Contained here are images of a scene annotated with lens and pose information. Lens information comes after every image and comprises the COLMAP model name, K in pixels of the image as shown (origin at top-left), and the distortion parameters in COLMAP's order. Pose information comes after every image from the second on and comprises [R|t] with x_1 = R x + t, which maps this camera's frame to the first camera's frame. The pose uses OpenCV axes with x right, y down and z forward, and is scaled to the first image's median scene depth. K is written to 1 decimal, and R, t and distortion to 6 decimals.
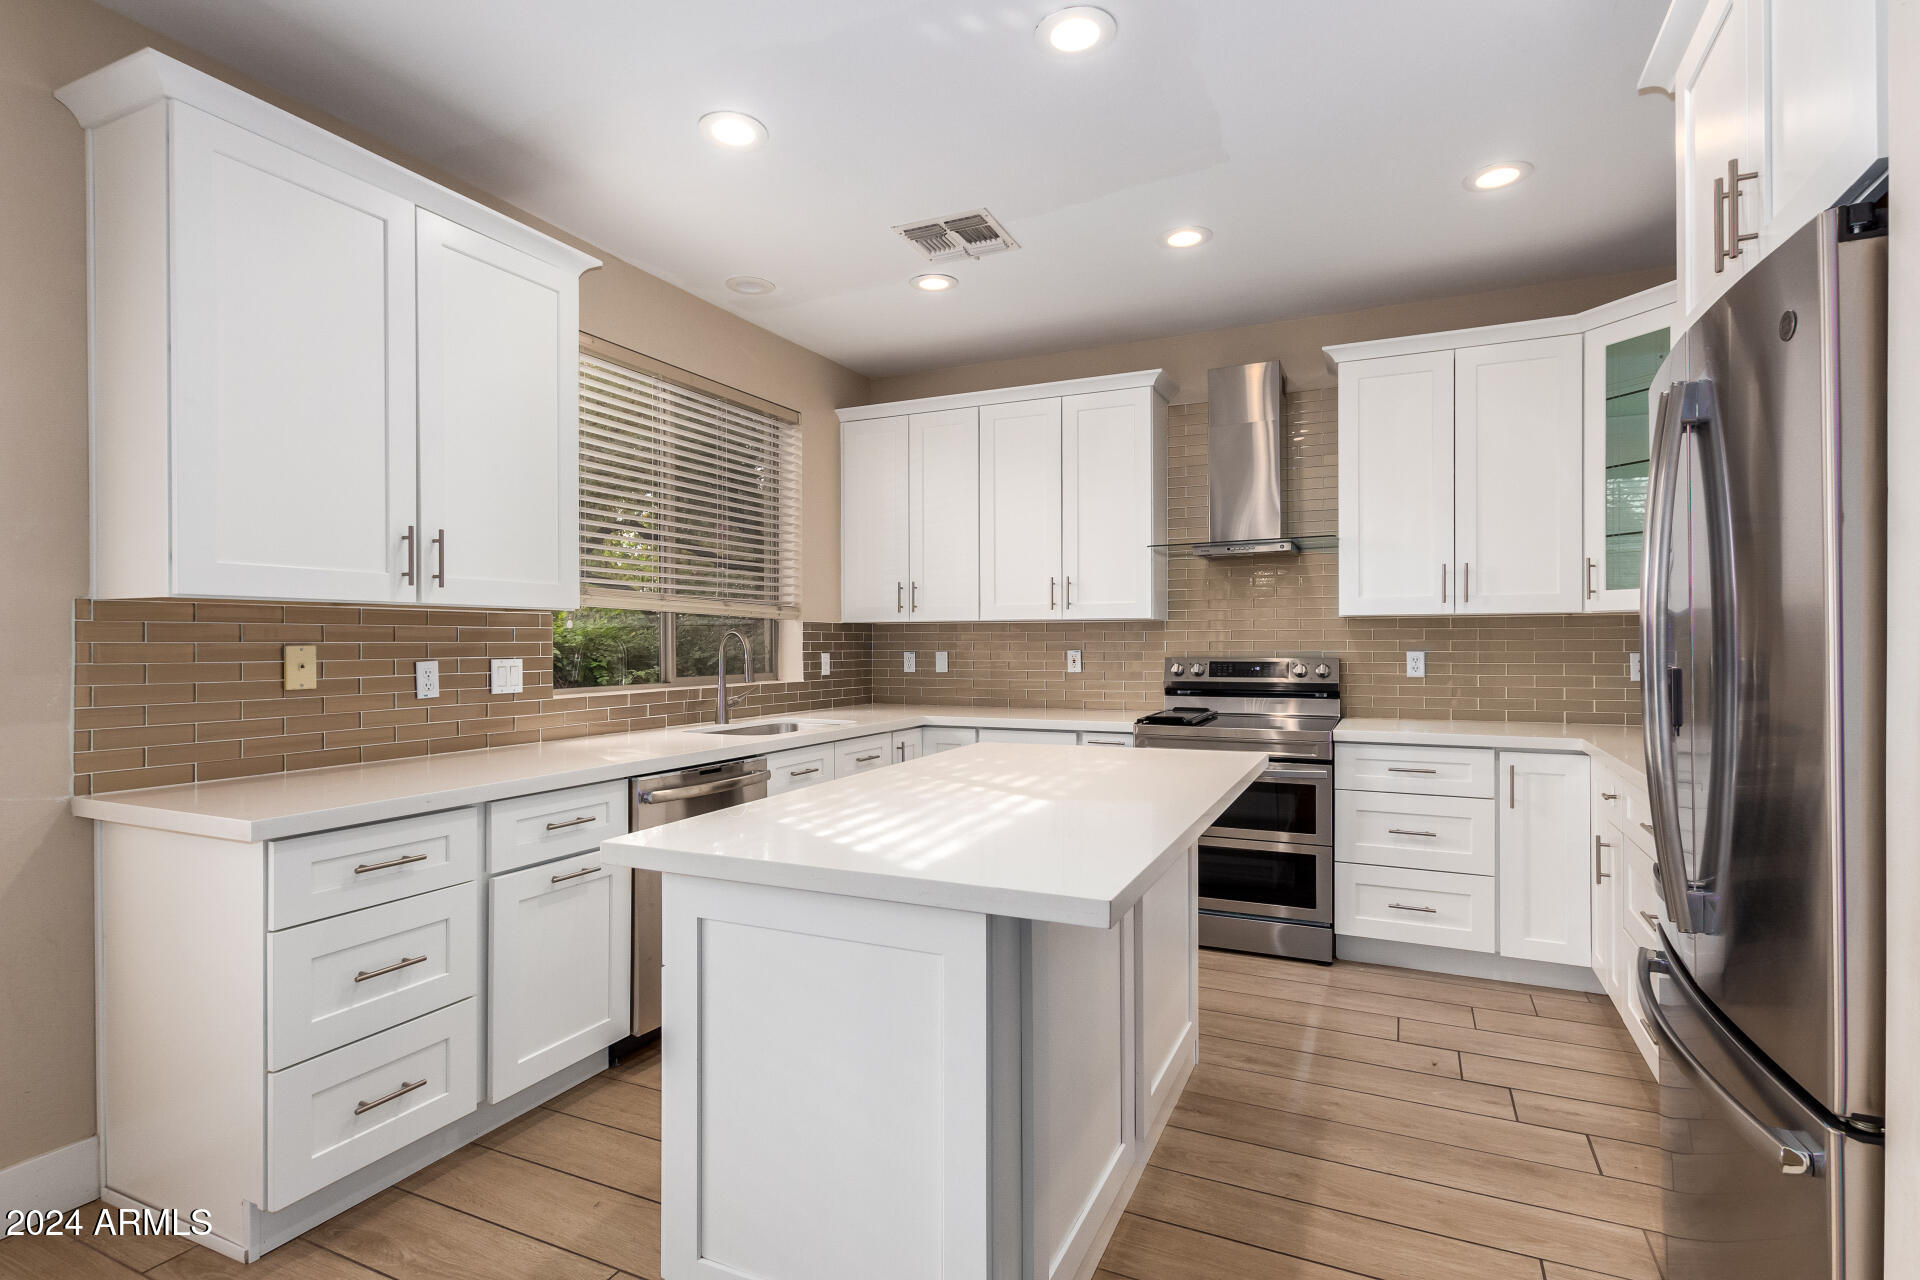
lens RADIAL K [[943.9, 0, 963.3], [0, 943.9, 633.5], [0, 0, 1]] dist [-0.003196, -0.000187]
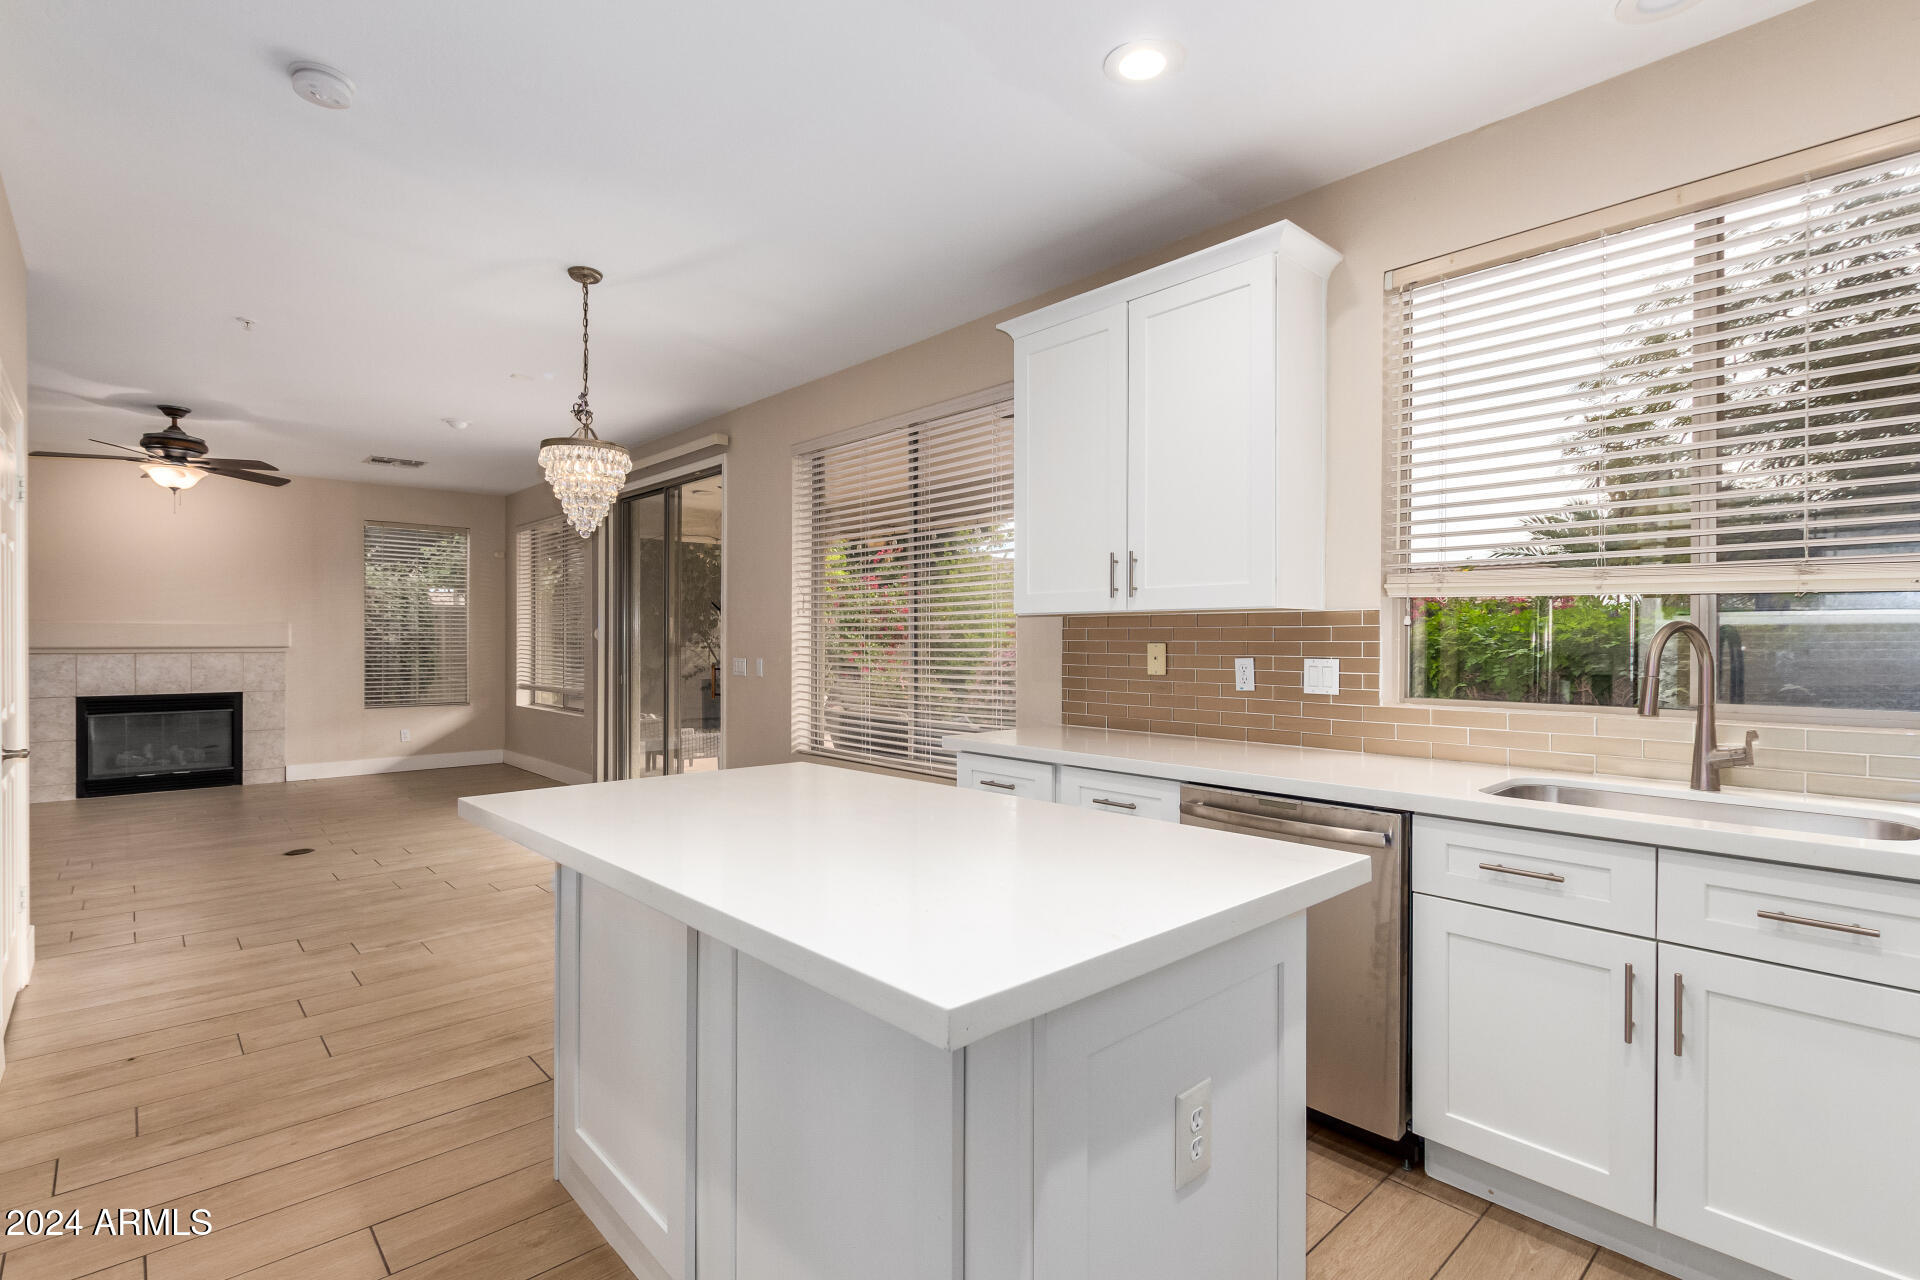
lens RADIAL K [[882.5, 0, 946.5], [0, 882.5, 643.7], [0, 0, 1]] dist [0.002556, -0.003493]
pose [[-0.366306, 0.004706, -0.930483, 0.413248], [0.005262, 0.999982, 0.002986, 0.005764], [0.930480, -0.003803, -0.366324, 0.807950]]
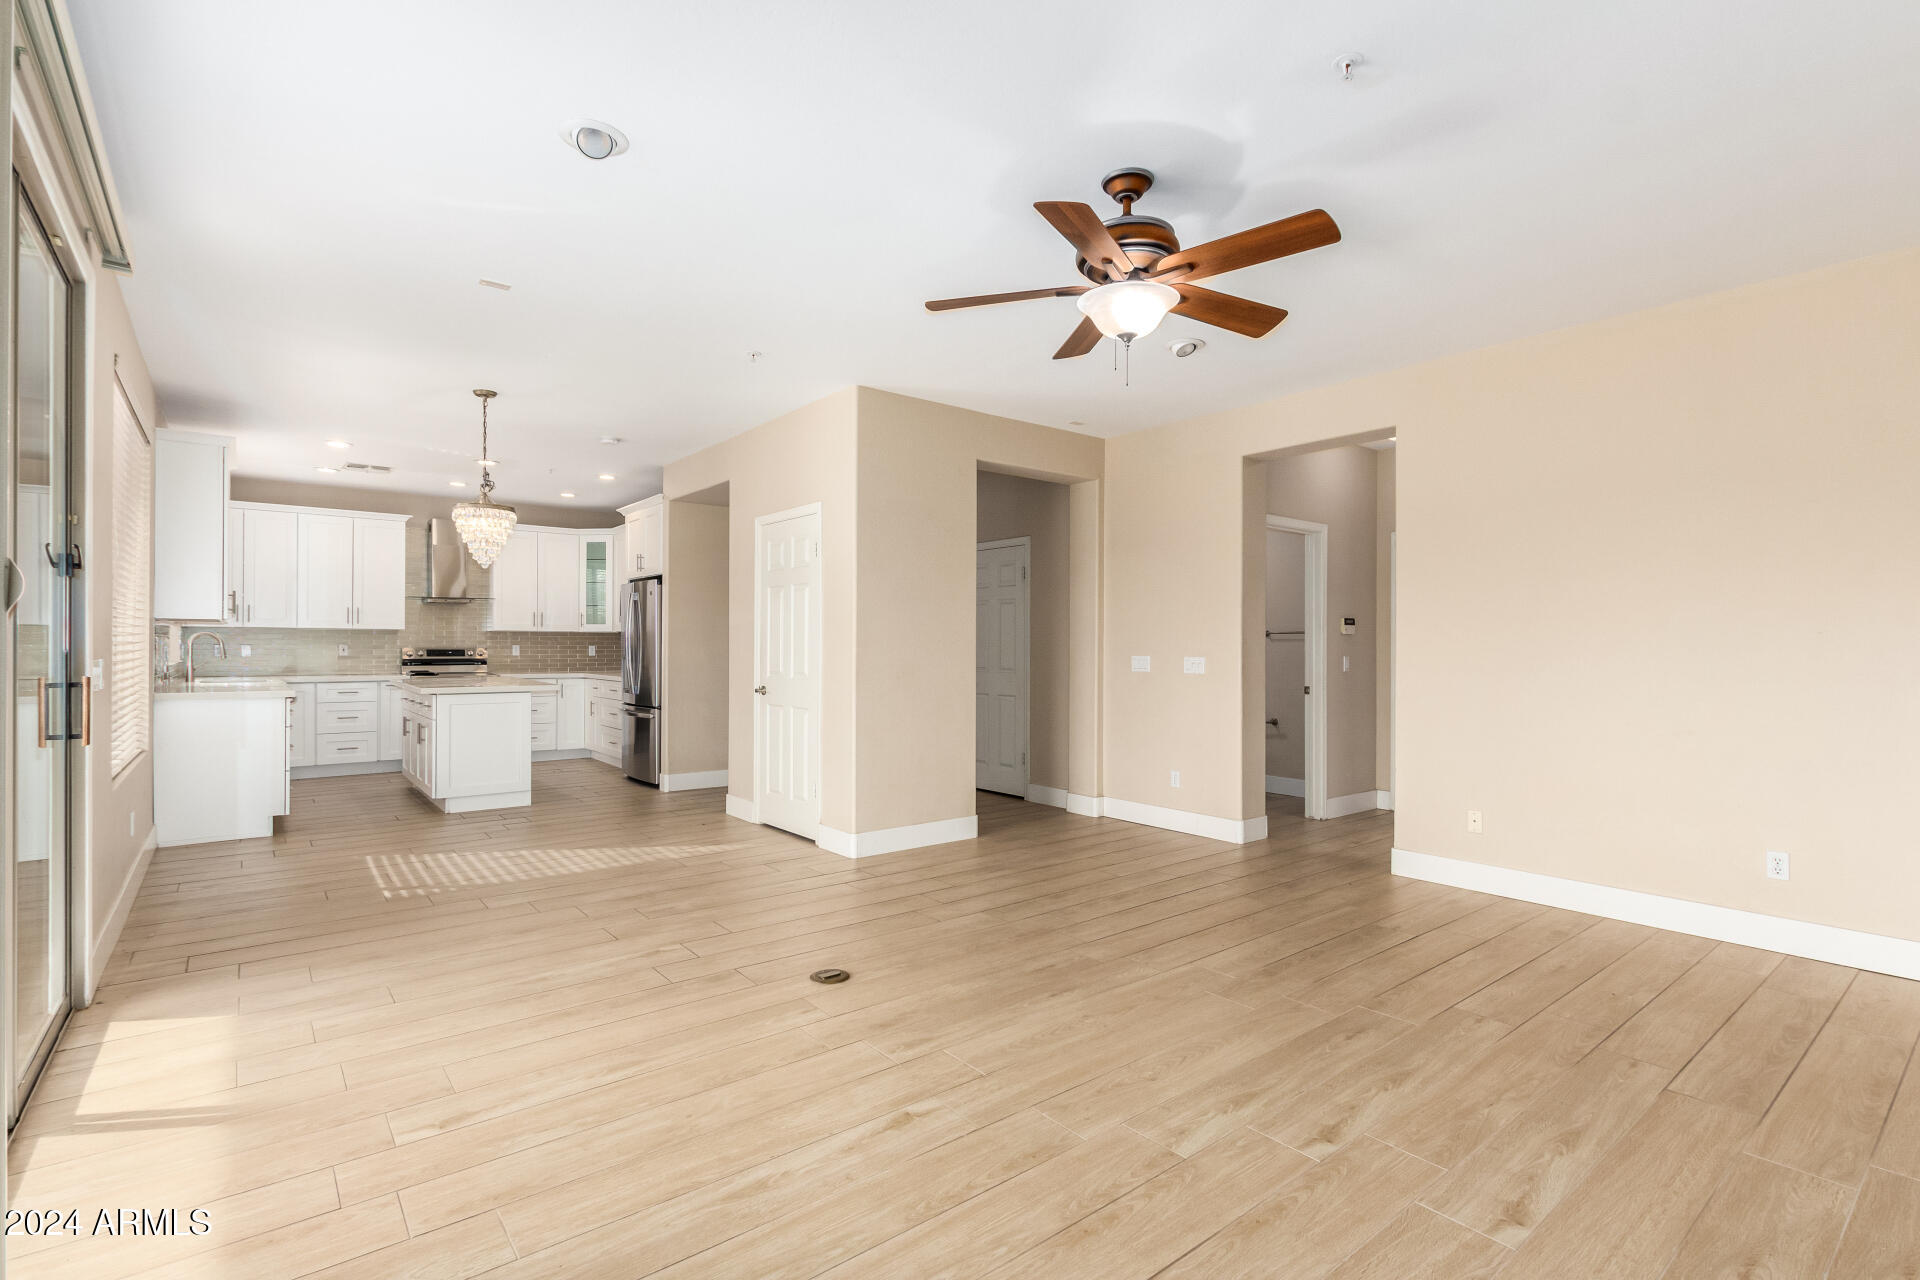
lens RADIAL K [[882.5, 0, 939.9], [0, 882.5, 647.3], [0, 0, 1]] dist [0.002556, -0.003493]
pose [[0.438775, 0.003216, 0.898591, -1.256464], [-0.010218, 0.999947, 0.001411, 0.011217], [-0.898539, -0.009801, 0.438784, -1.156907]]
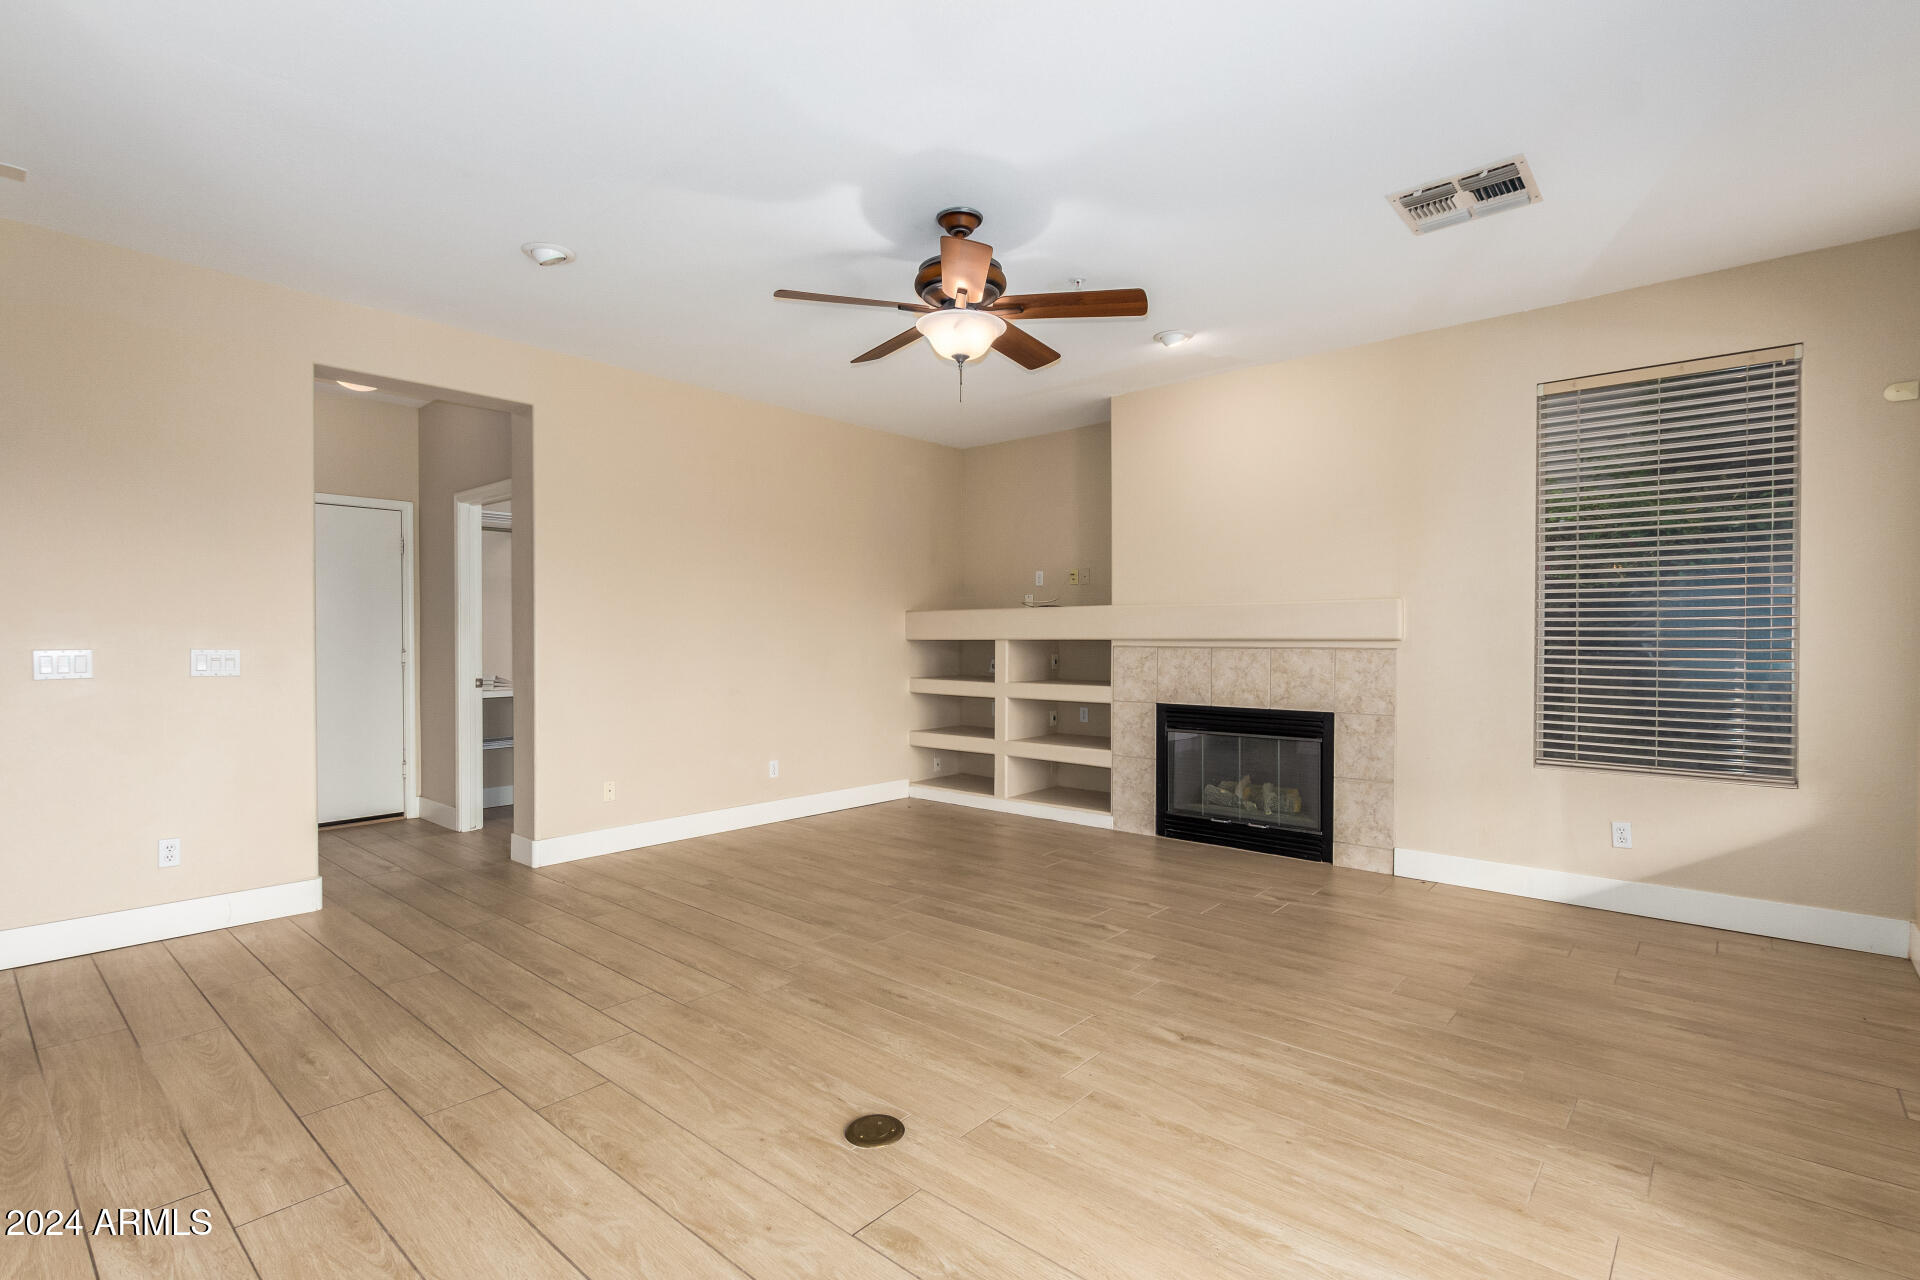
lens RADIAL K [[882.5, 0, 978.3], [0, 882.5, 644.6], [0, 0, 1]] dist [0.002556, -0.003493]
pose [[-0.966958, -0.003171, 0.254916, -0.726429], [-0.002650, 0.999994, 0.002384, 0.016361], [-0.254922, 0.001630, -0.966960, -0.121305]]
